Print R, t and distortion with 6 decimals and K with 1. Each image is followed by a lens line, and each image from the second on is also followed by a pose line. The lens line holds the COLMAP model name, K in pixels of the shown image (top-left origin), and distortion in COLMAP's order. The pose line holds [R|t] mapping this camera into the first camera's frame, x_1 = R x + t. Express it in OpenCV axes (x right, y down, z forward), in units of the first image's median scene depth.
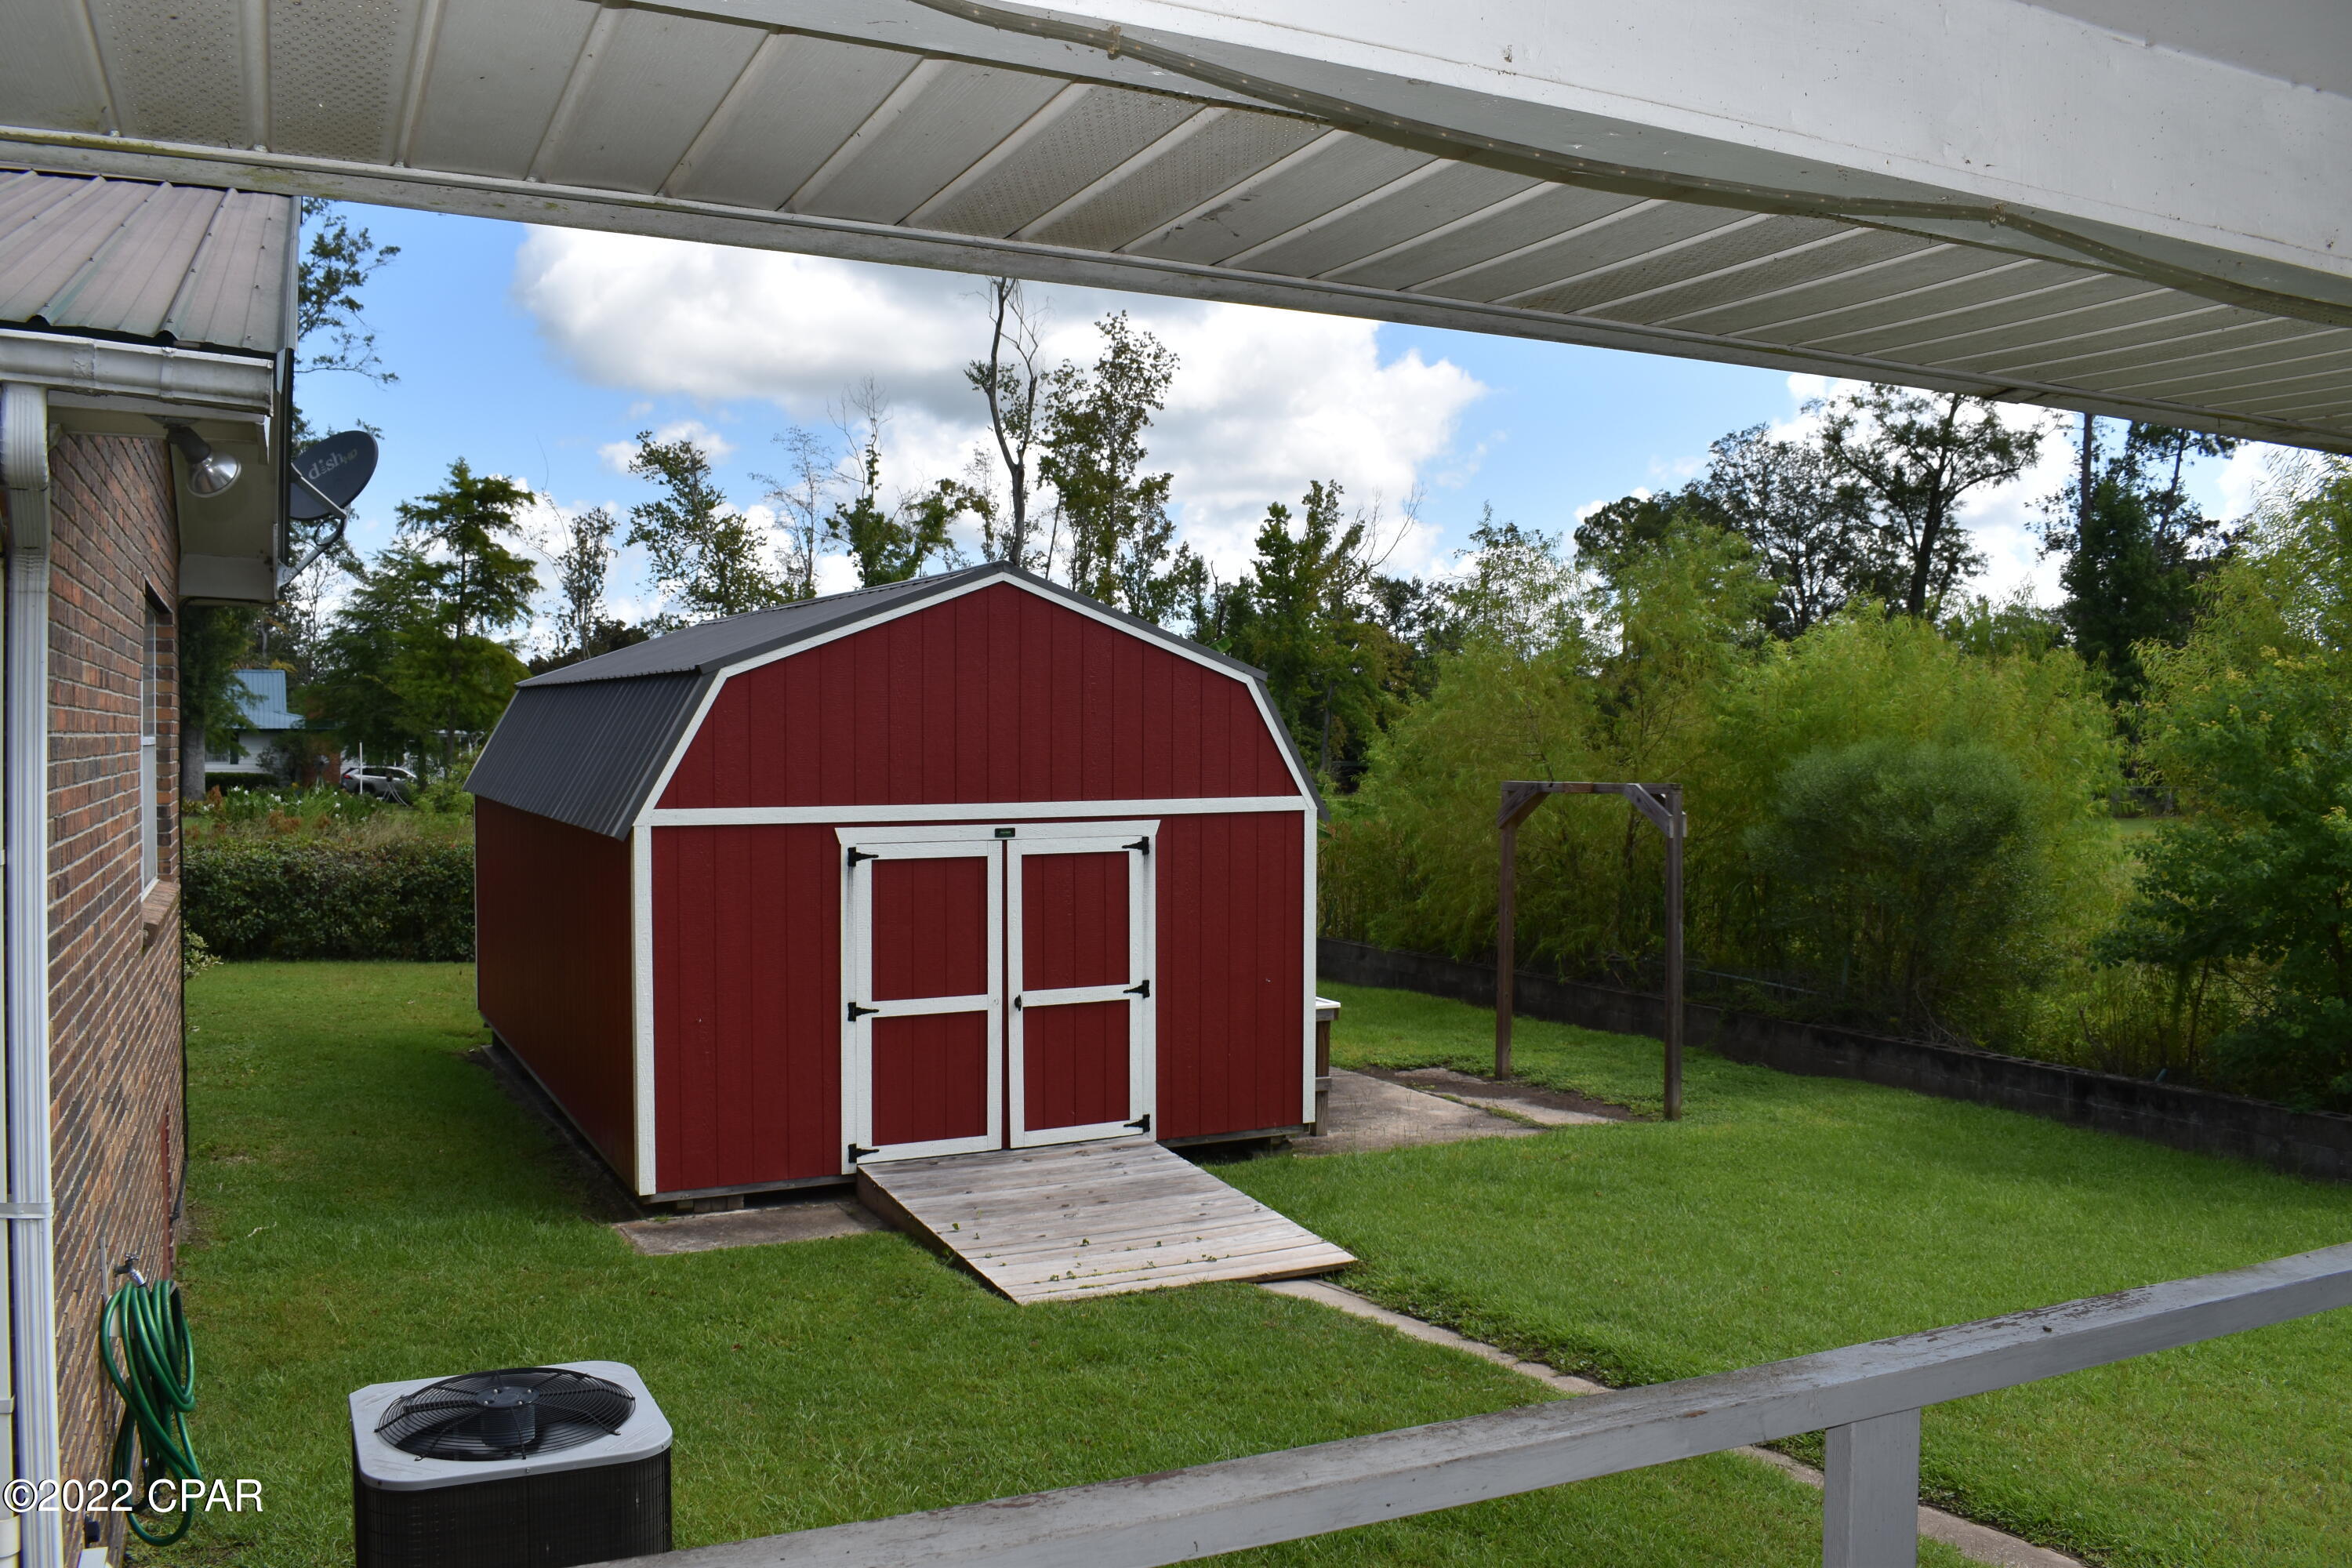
lens RADIAL K [[1905.1, 0, 1176.0], [0, 1905.1, 784.0], [0, 0, 1]] dist [-0.089125, 0.010505]
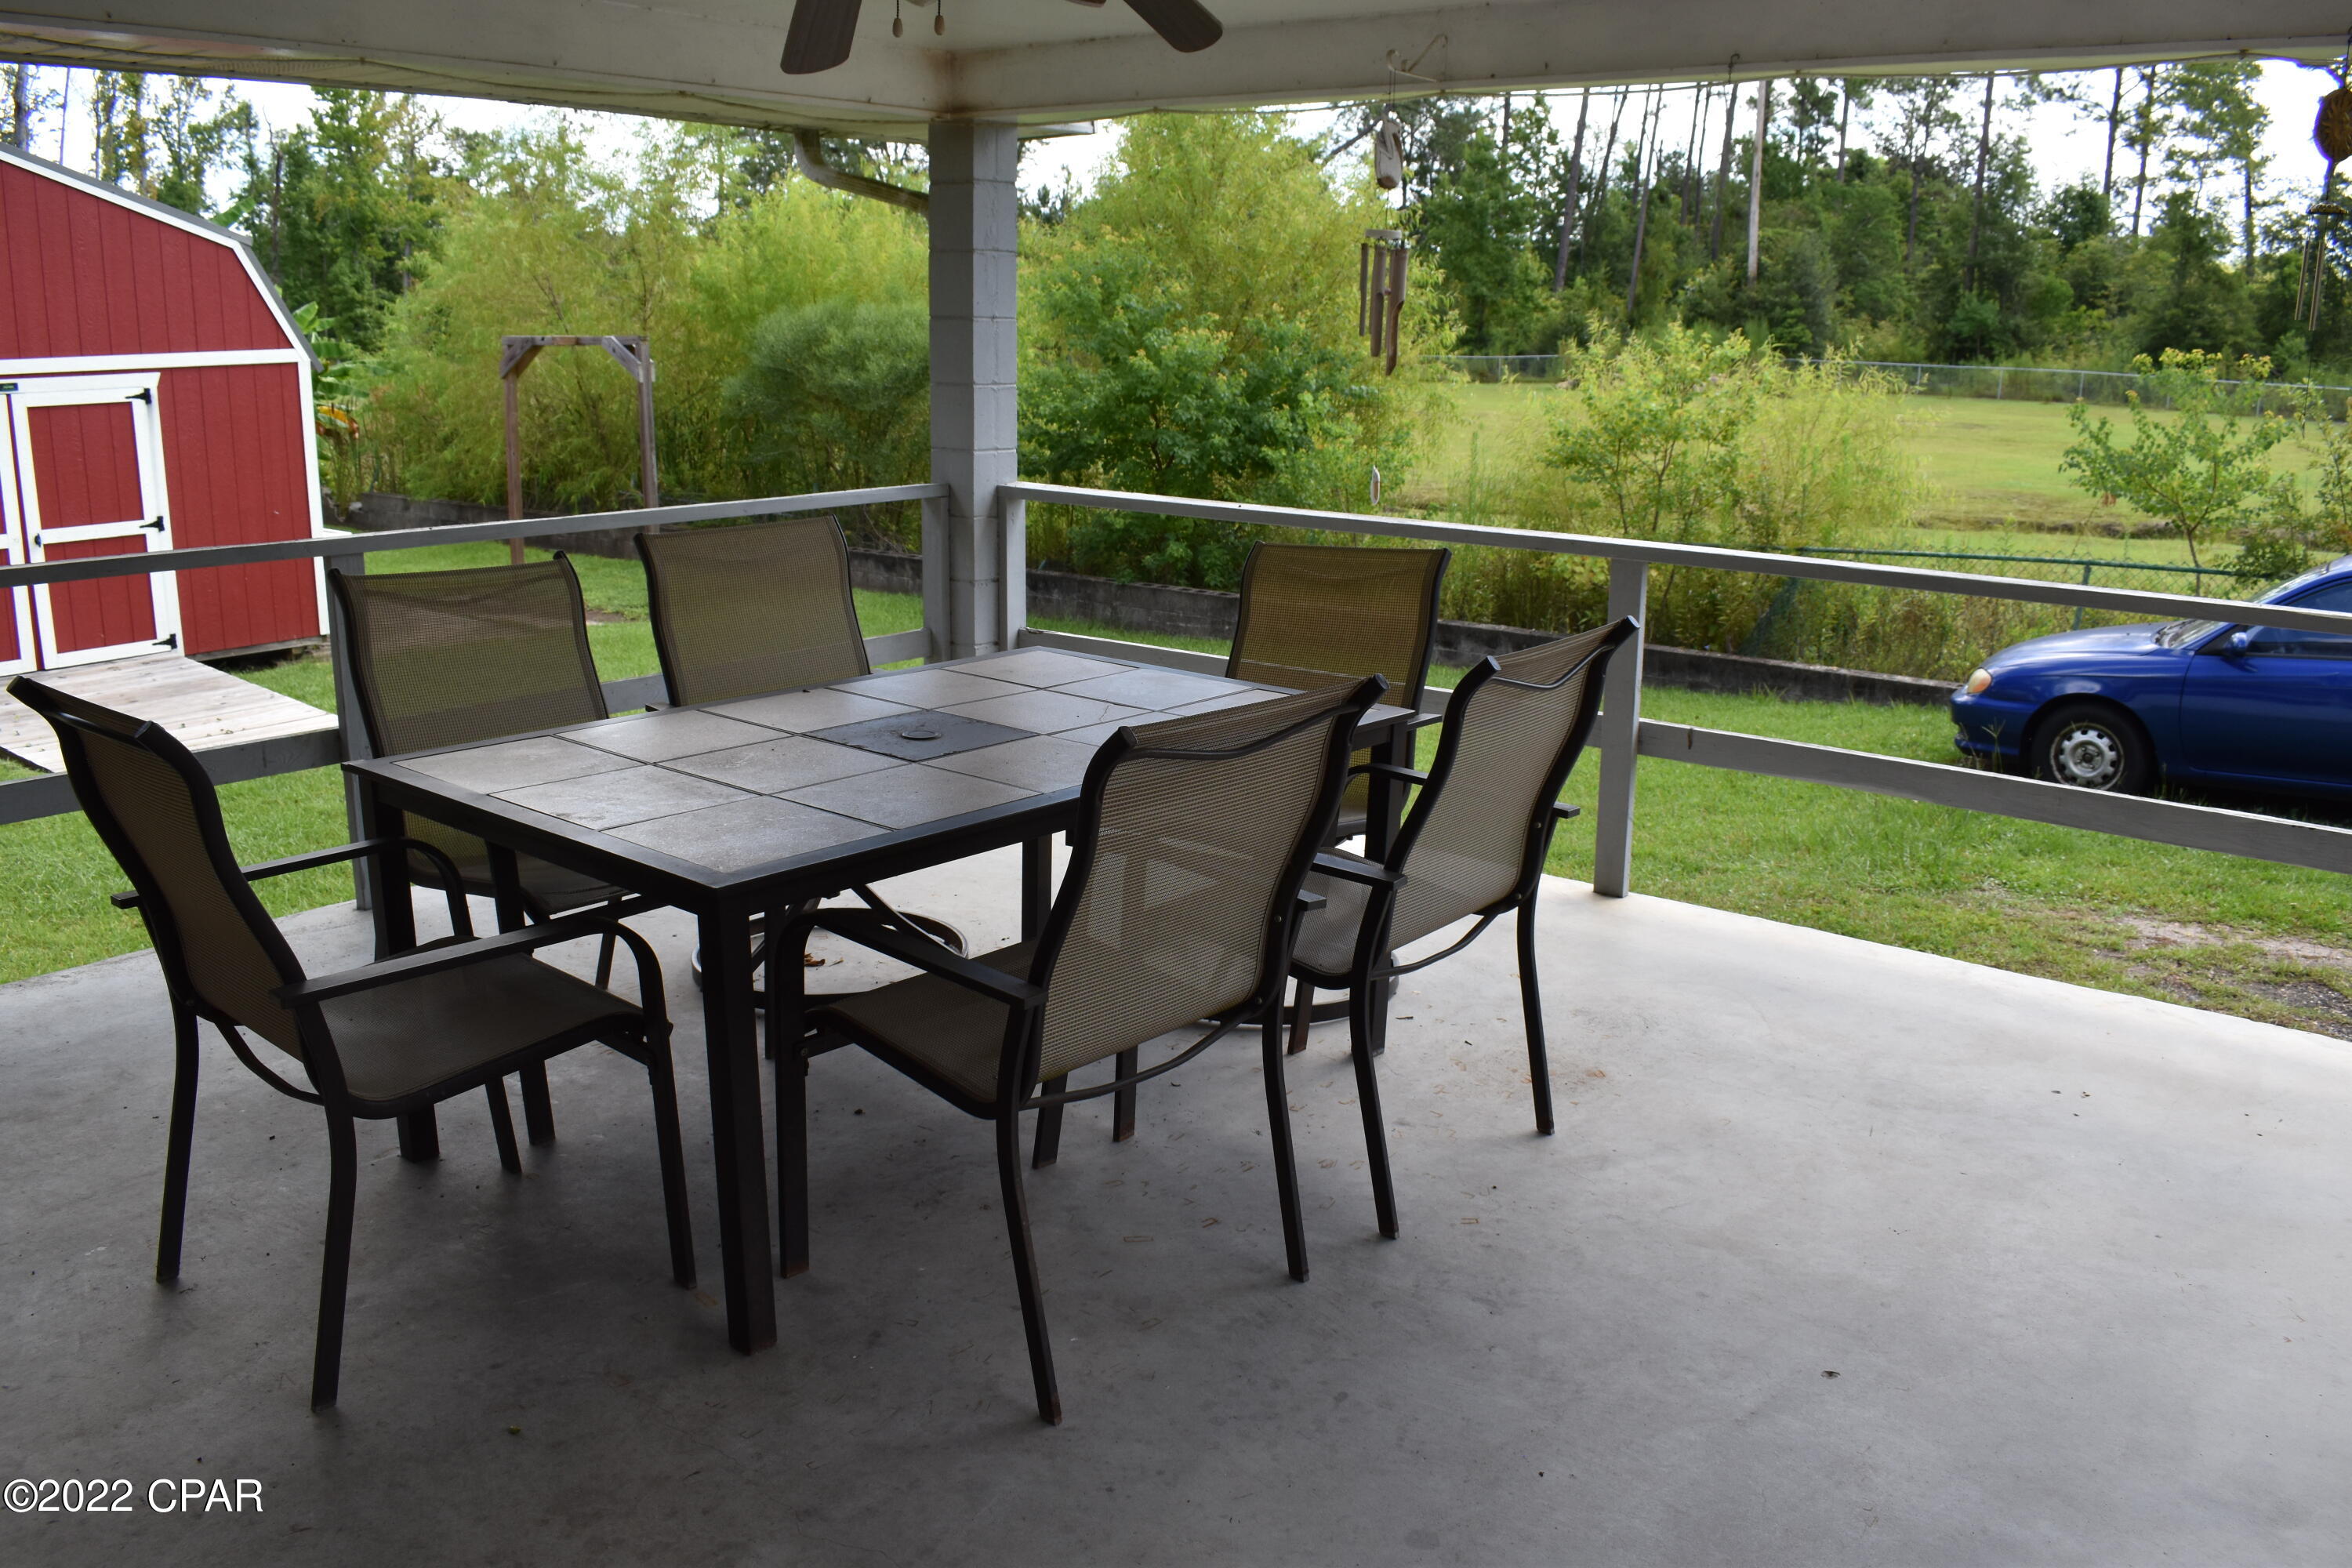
lens RADIAL K [[1905.1, 0, 1176.0], [0, 1905.1, 784.0], [0, 0, 1]] dist [-0.089125, 0.010505]
pose [[0.899019, -0.096807, 0.427075, 0.031102], [-0.001388, 0.974624, 0.223844, 0.007983], [-0.437907, -0.201833, 0.876071, -0.198683]]
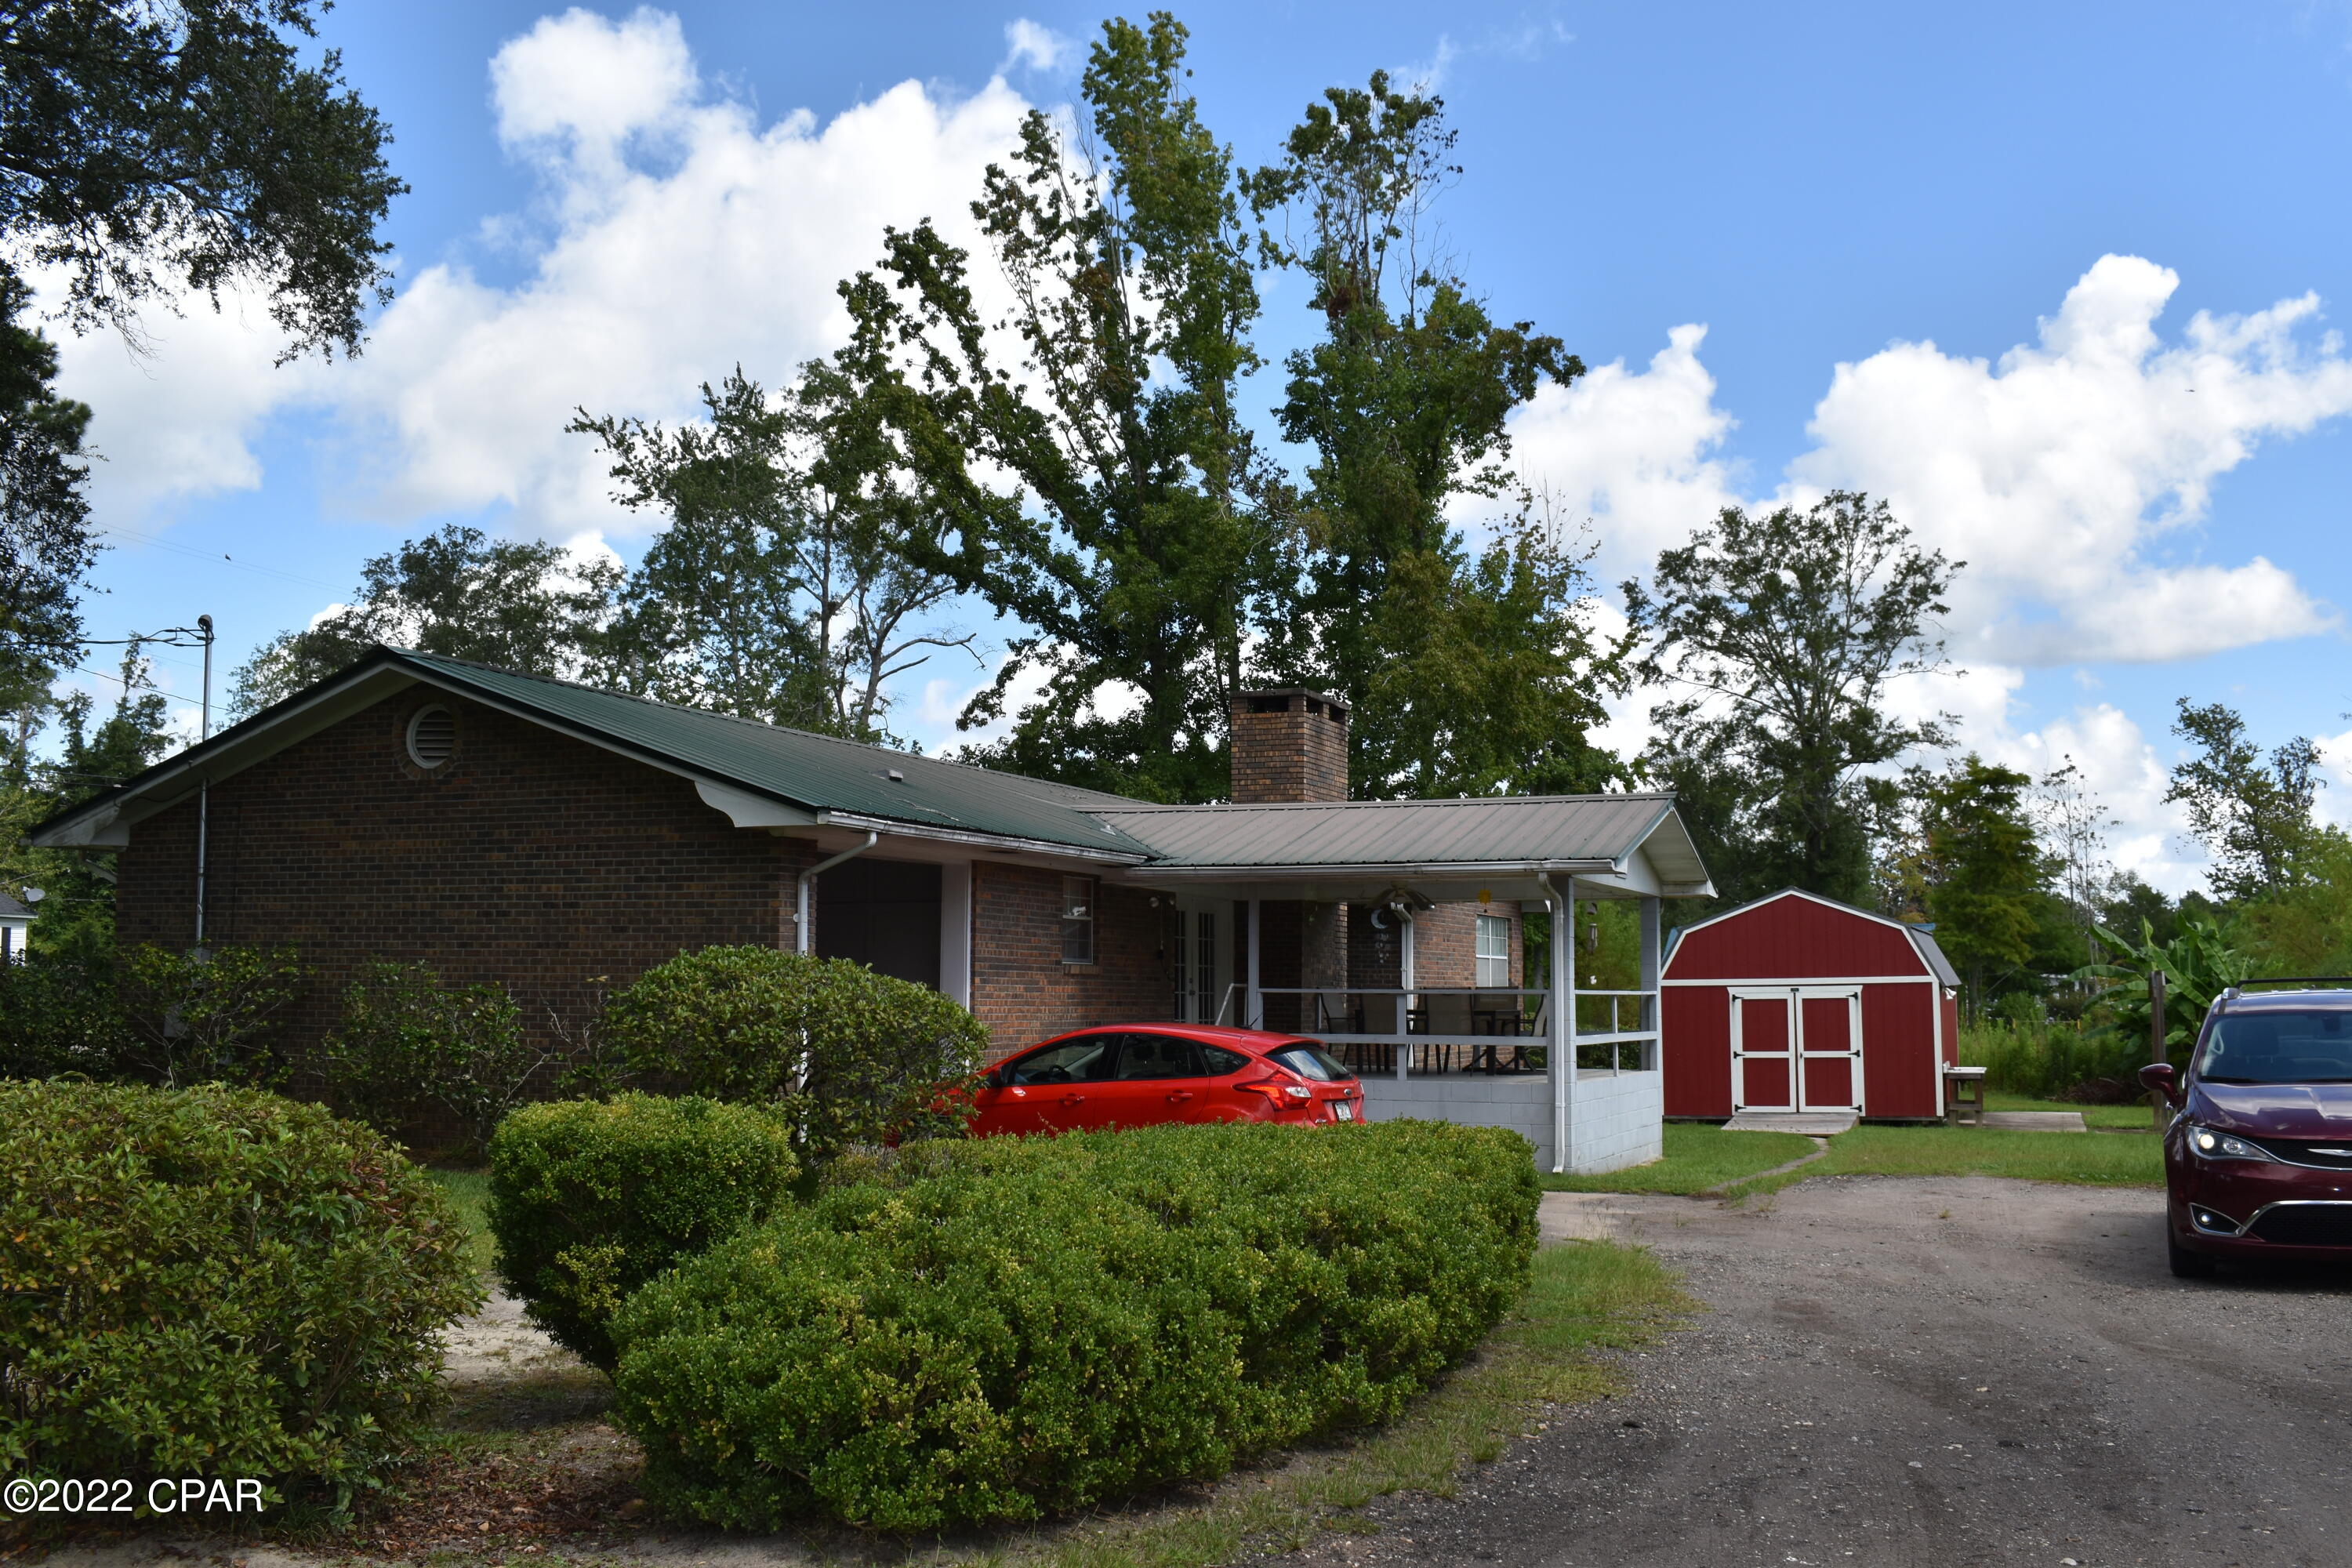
lens RADIAL K [[2217.3, 0, 1176.0], [0, 2217.3, 784.0], [0, 0, 1]] dist [-0.060922, -0.011959]
pose [[0.666845, -0.075654, -0.741346, 1.158547], [-0.014142, 0.993369, -0.114094, 0.073596], [0.745062, 0.086567, 0.661353, -1.196517]]
